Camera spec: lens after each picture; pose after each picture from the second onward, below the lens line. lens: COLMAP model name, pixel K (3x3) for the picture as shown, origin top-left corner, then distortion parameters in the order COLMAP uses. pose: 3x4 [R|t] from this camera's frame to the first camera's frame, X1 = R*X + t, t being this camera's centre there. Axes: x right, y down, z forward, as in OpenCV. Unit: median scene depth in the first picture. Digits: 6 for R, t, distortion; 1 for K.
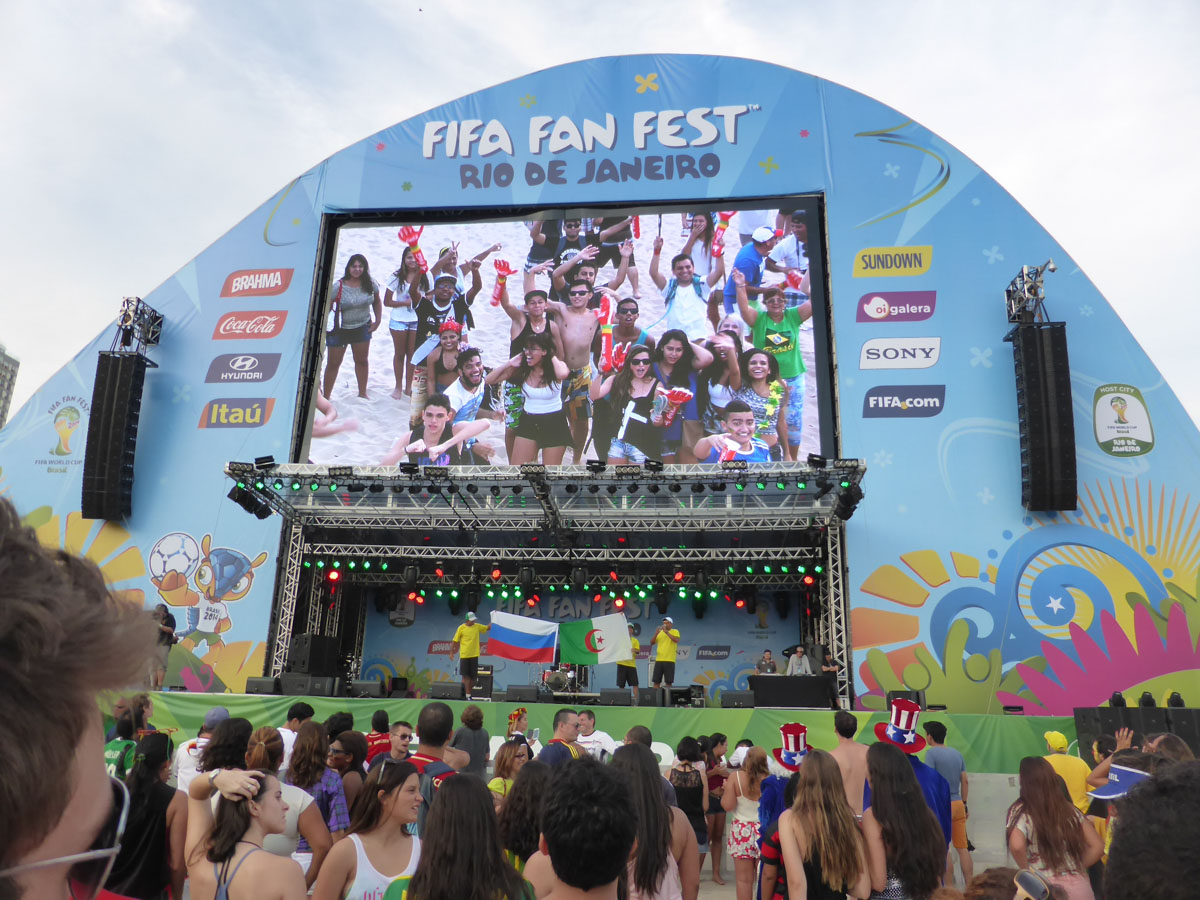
lens RADIAL K [[855.4, 0, 602.9], [0, 855.4, 466.6], [0, 0, 1]] dist [-0.068642, 0.067696]
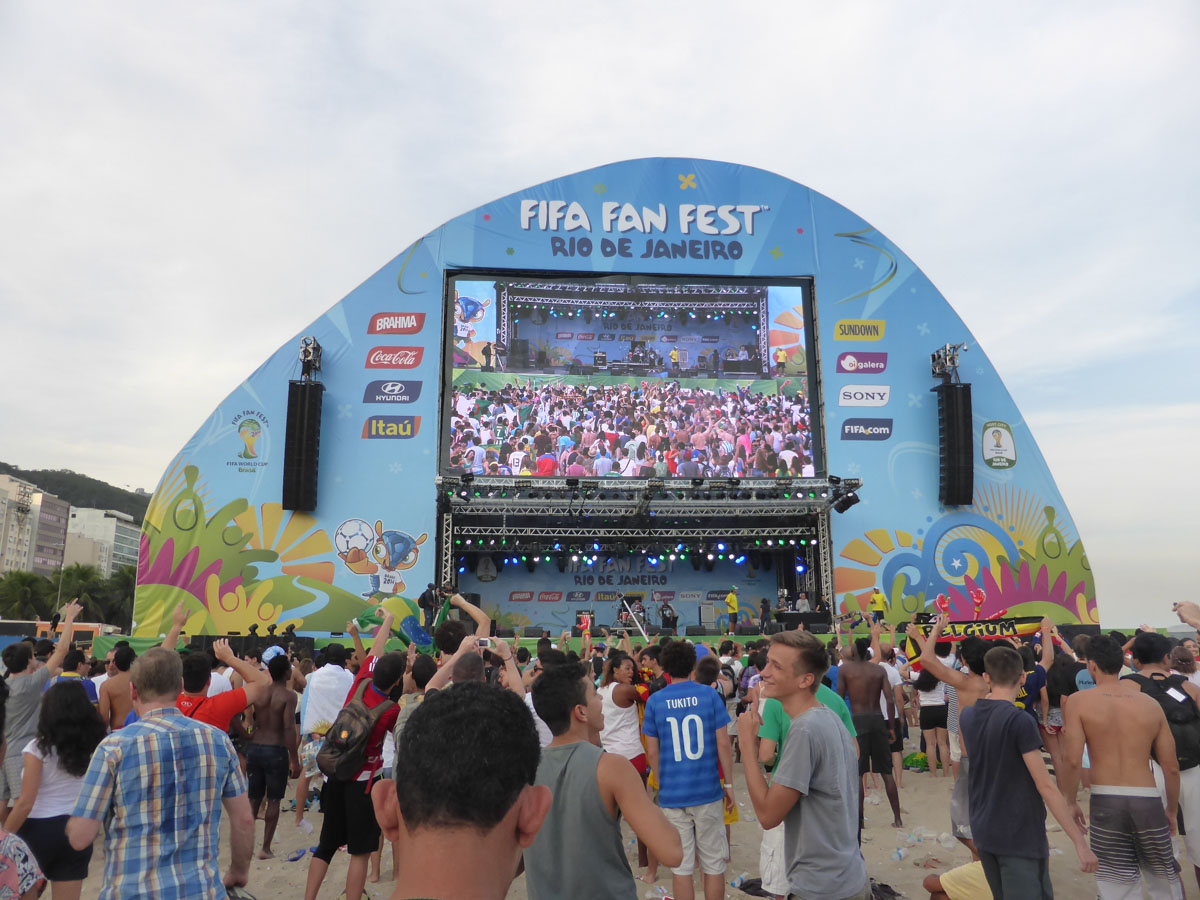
lens RADIAL K [[855.4, 0, 597.8], [0, 855.4, 466.3], [0, 0, 1]] dist [-0.068642, 0.067696]
pose [[0.983194, 0.003299, 0.182533, -0.367609], [-0.018614, 0.996438, 0.082253, -0.120587], [-0.181611, -0.084269, 0.979753, -0.371545]]
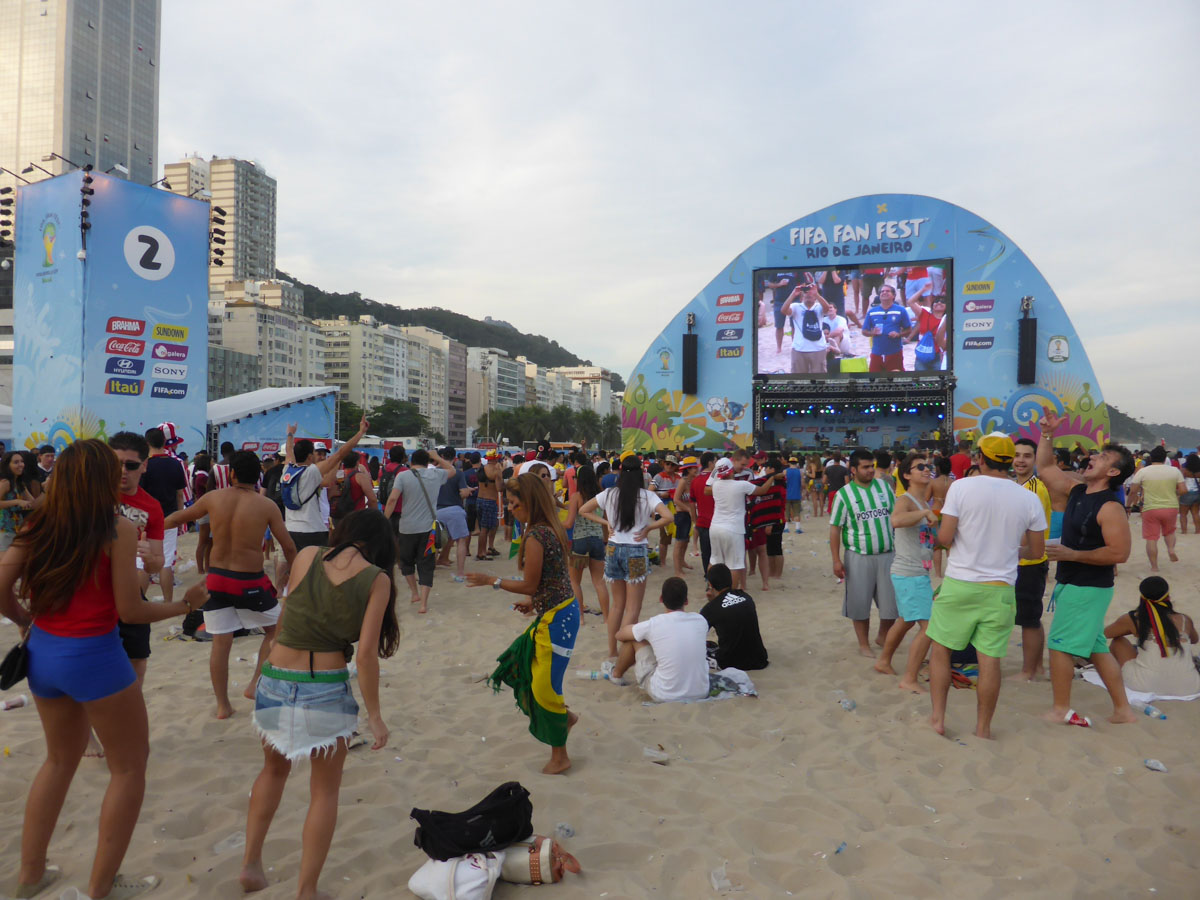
lens RADIAL K [[855.4, 0, 609.4], [0, 855.4, 469.4], [0, 0, 1]] dist [-0.068642, 0.067696]
pose [[0.985455, -0.022473, -0.168446, -0.367641], [0.072030, 0.953009, 0.294254, -0.561798], [0.153918, -0.302107, 0.940766, -1.851794]]
